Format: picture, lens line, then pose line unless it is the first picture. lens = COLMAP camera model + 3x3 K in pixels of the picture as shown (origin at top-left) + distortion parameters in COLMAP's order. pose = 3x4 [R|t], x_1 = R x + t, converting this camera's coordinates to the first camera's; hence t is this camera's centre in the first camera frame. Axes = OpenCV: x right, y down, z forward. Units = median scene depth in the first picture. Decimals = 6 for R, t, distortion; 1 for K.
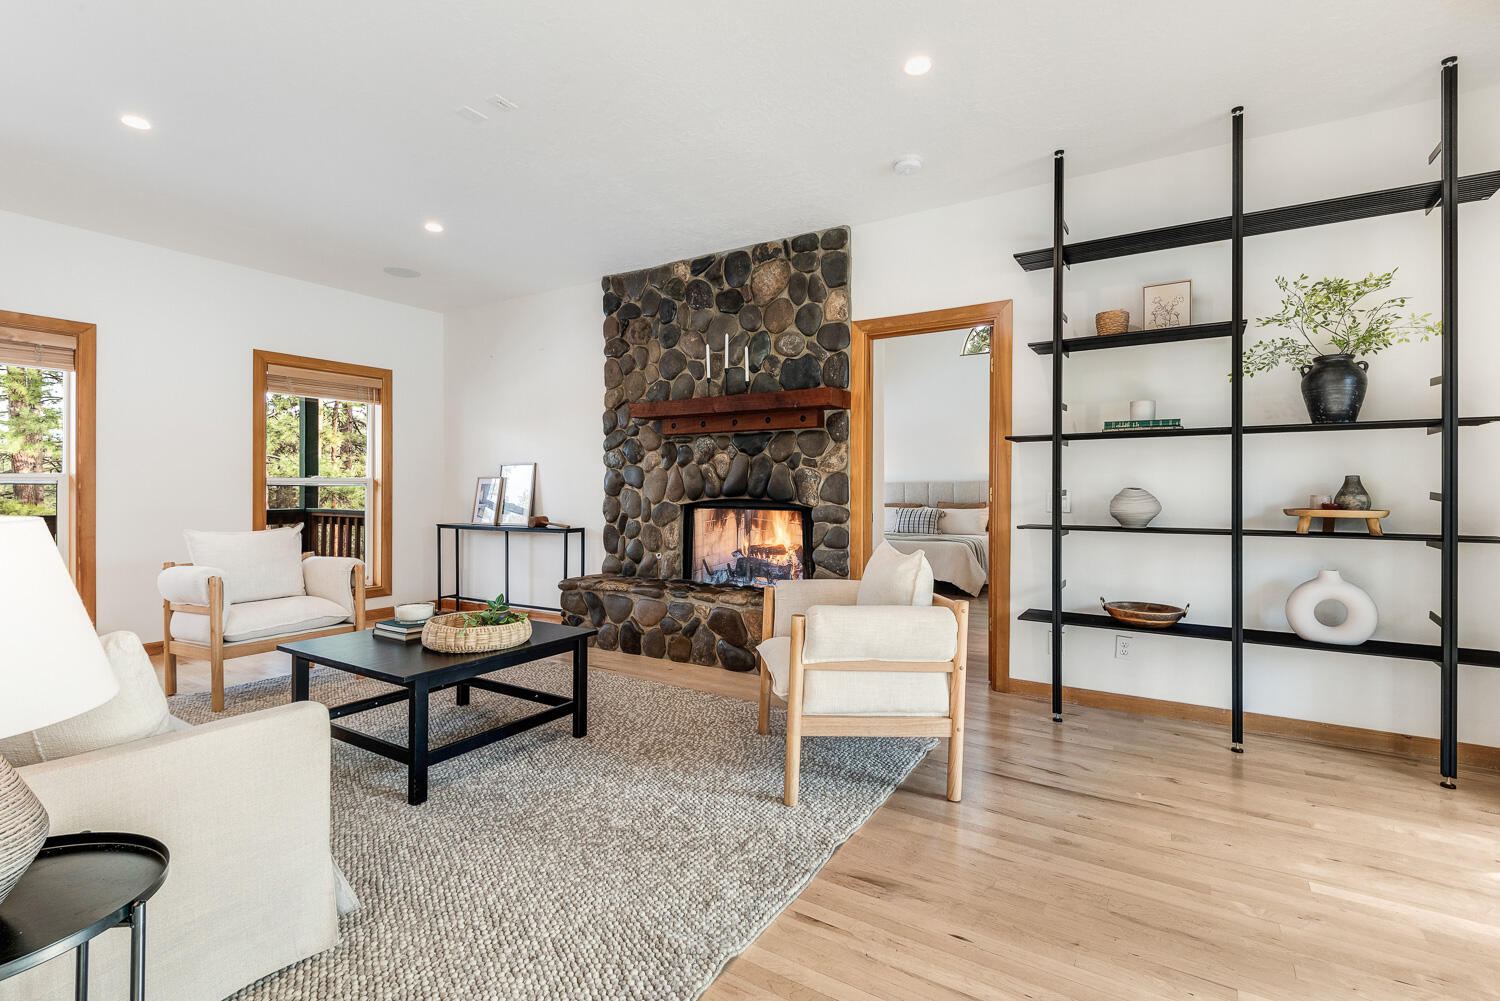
lens RADIAL K [[708.1, 0, 748.8], [0, 708.1, 485.9], [0, 0, 1]] dist [0.028548, -0.021142]
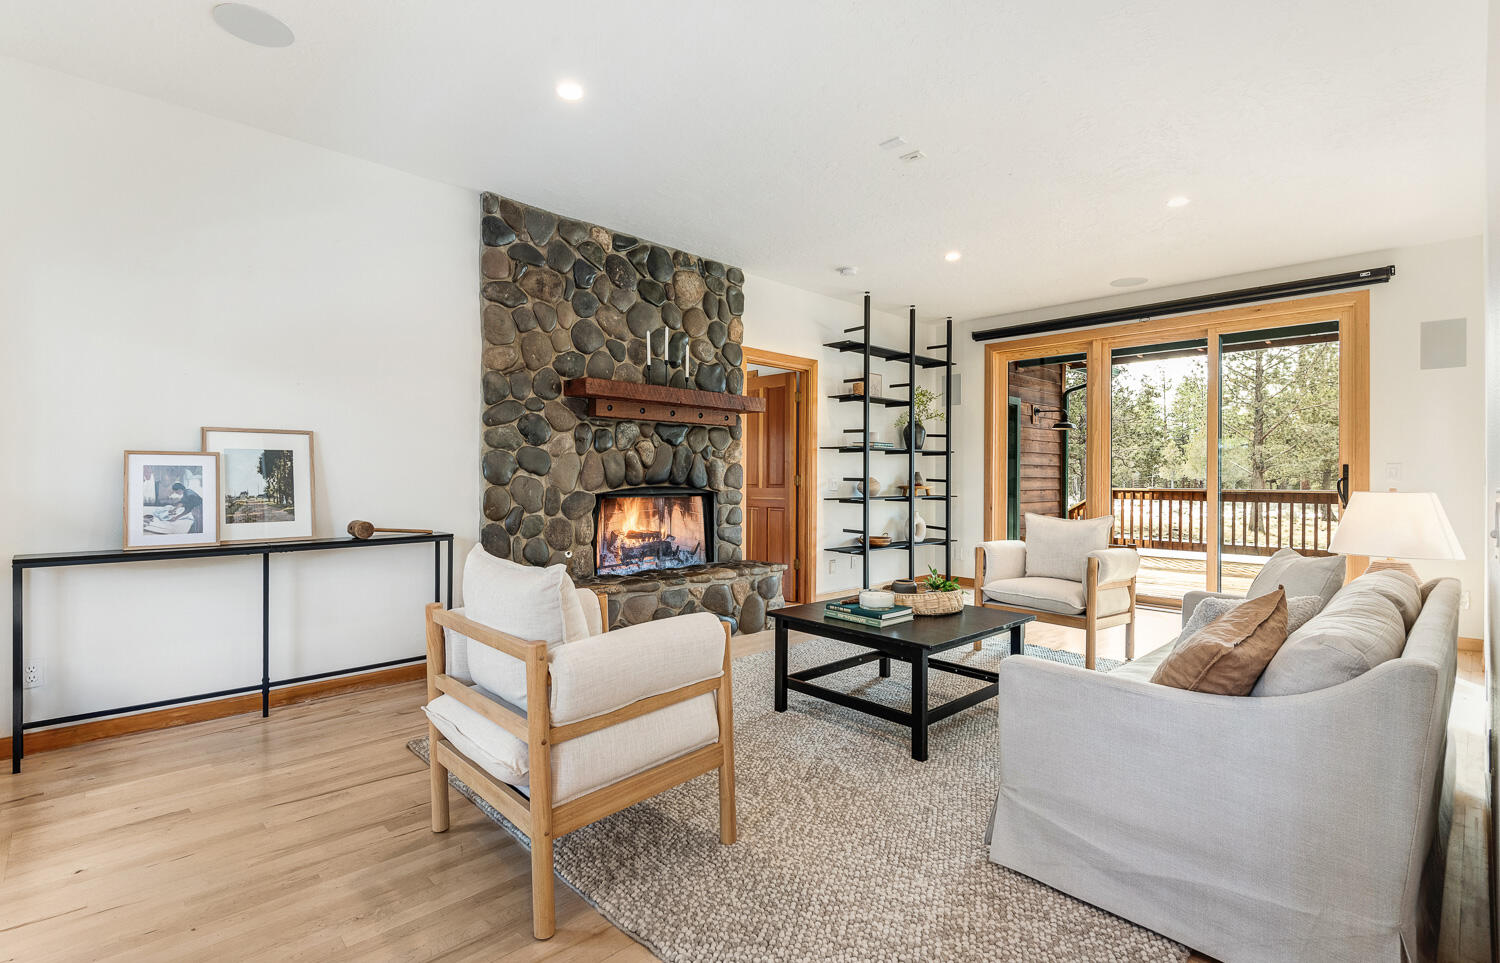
lens RADIAL K [[711.2, 0, 750.0], [0, 711.2, 481.5], [0, 0, 1]] dist [0.002705, 0.000248]
pose [[0.198418, -0.005527, 0.980102, -1.001069], [-0.003942, 0.999972, 0.006437, 0.004060], [-0.980110, -0.005141, 0.198390, 0.658315]]
